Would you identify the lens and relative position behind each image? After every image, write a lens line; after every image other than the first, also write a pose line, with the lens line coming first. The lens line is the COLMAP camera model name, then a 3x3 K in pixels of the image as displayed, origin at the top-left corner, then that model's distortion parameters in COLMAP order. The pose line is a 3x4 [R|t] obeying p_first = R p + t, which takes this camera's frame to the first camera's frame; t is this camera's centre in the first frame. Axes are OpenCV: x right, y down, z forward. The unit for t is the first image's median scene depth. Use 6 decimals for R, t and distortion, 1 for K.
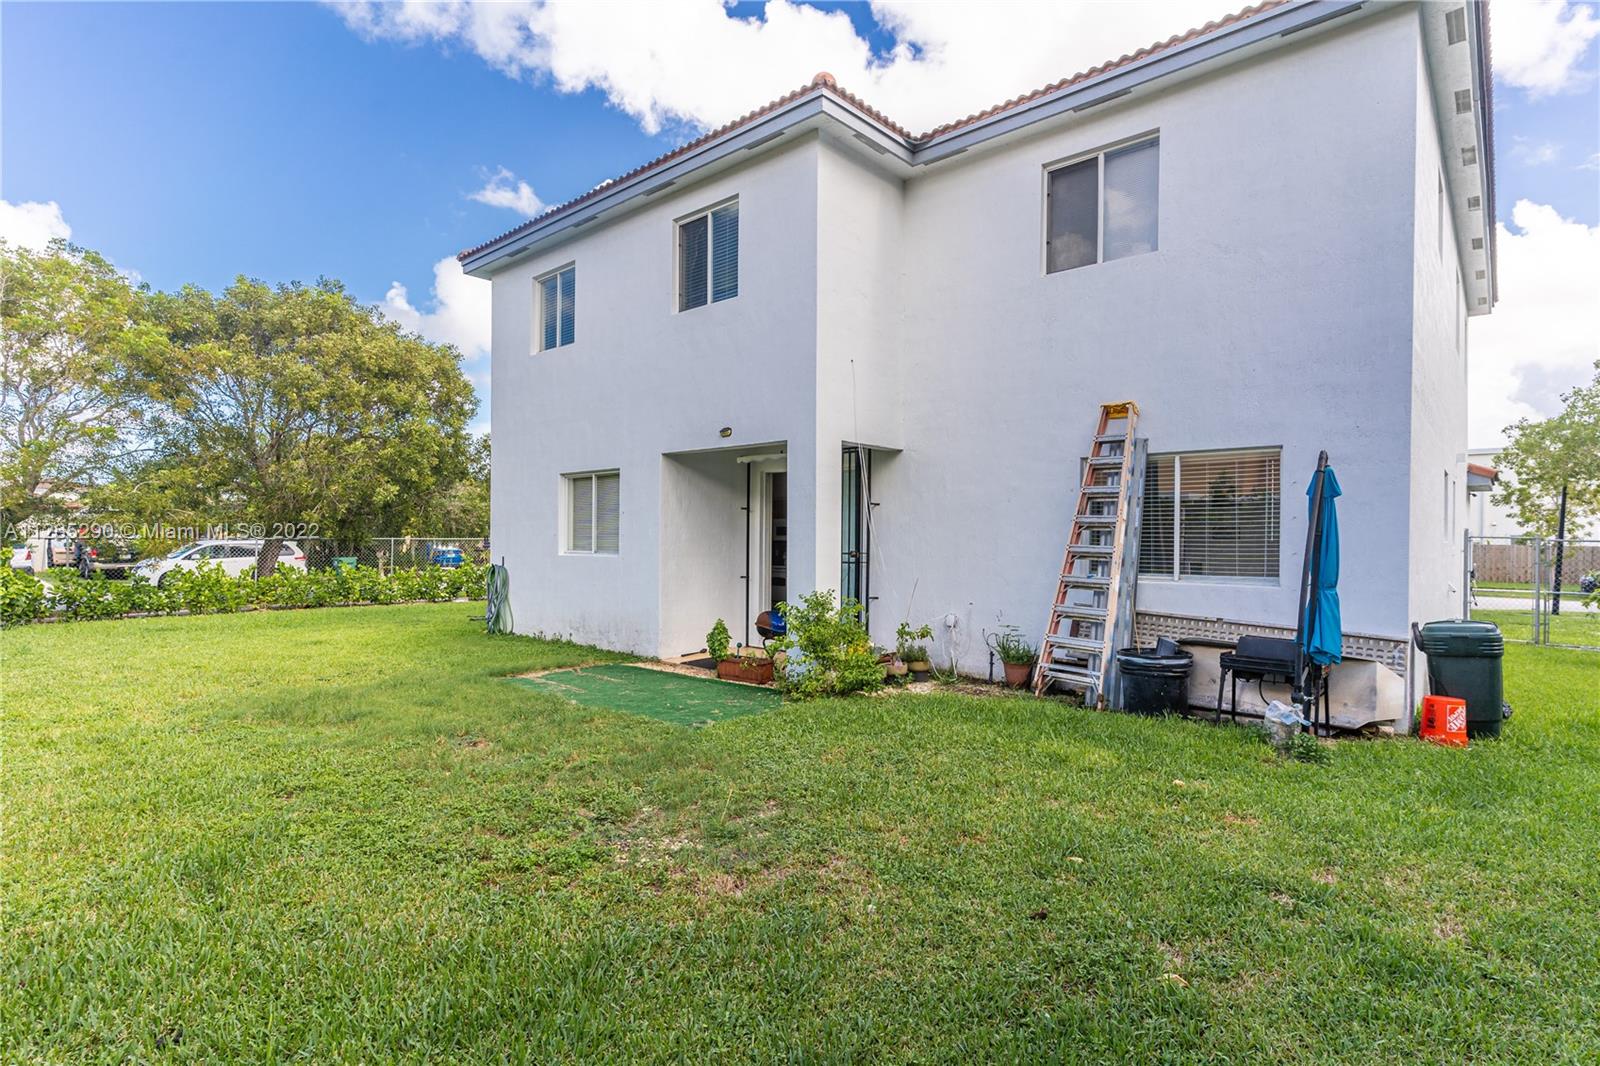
lens RADIAL K [[809.6, 0, 794.7], [0, 809.6, 537.8], [0, 0, 1]] dist [0.004067, 0.000538]
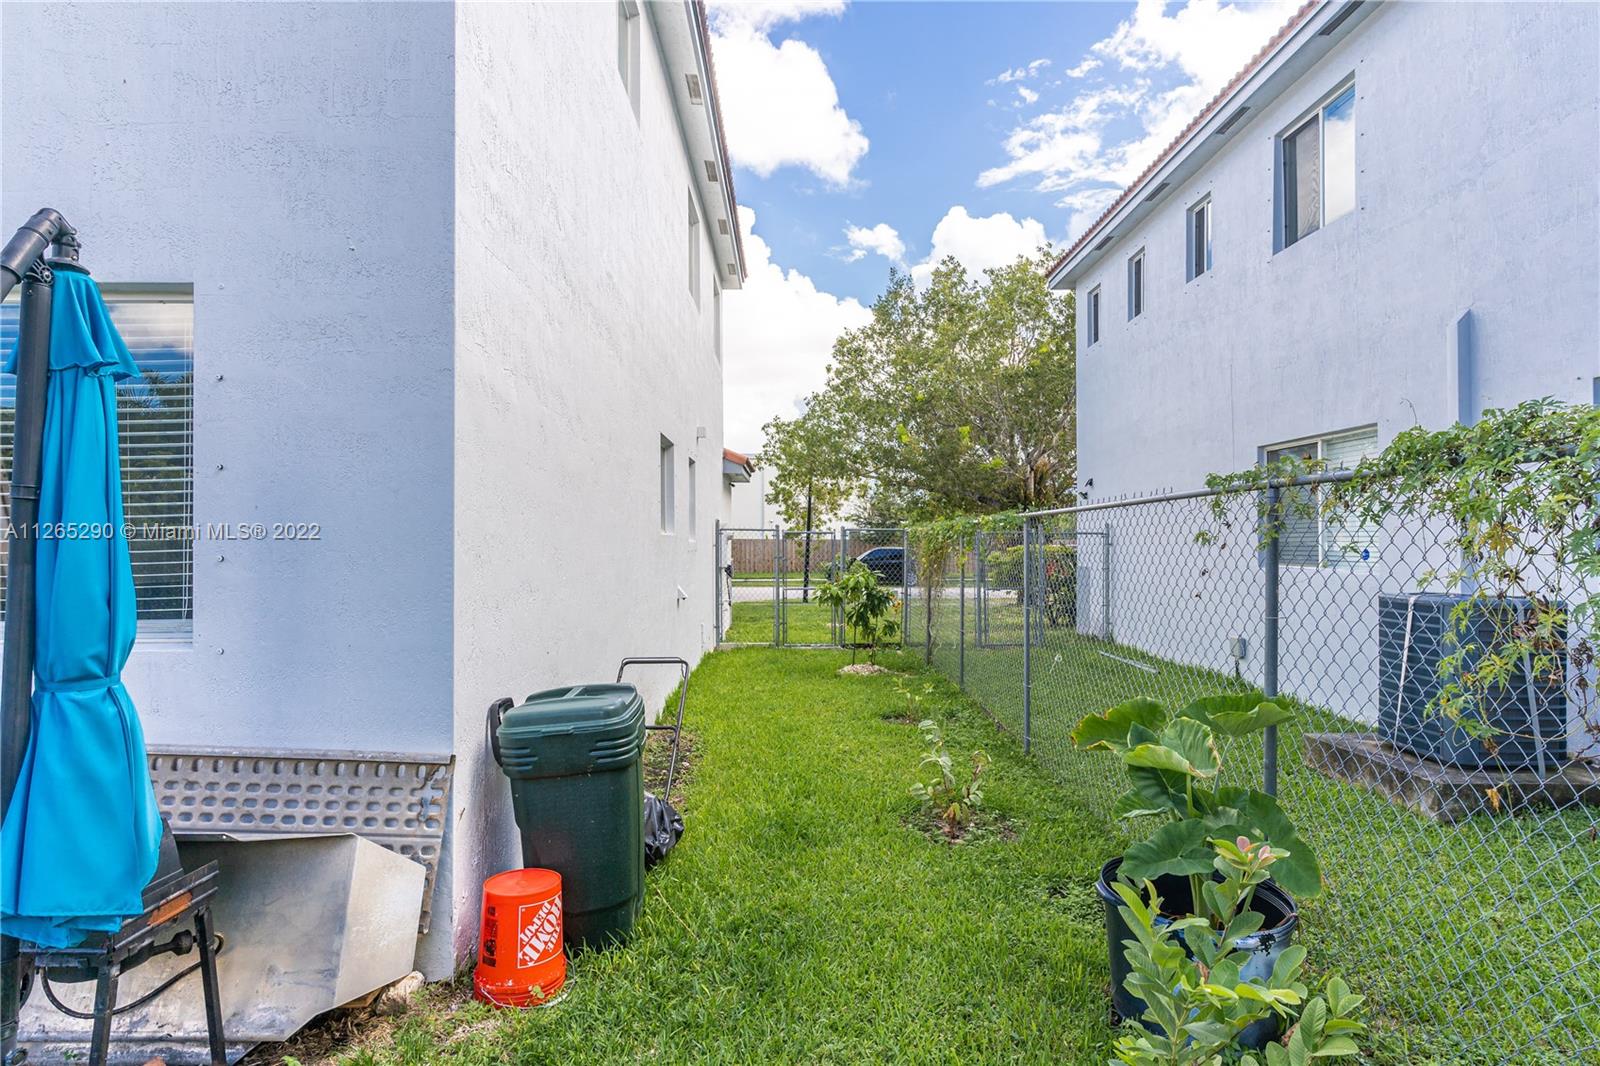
lens RADIAL K [[831.2, 0, 798.8], [0, 831.2, 534.7], [0, 0, 1]] dist [-0.000019, 0.000009]
pose [[0.746491, -0.011058, 0.665303, 0.363507], [0.014369, 0.999897, 0.000497, 0.006427], [-0.665240, 0.009189, 0.746573, 0.332732]]
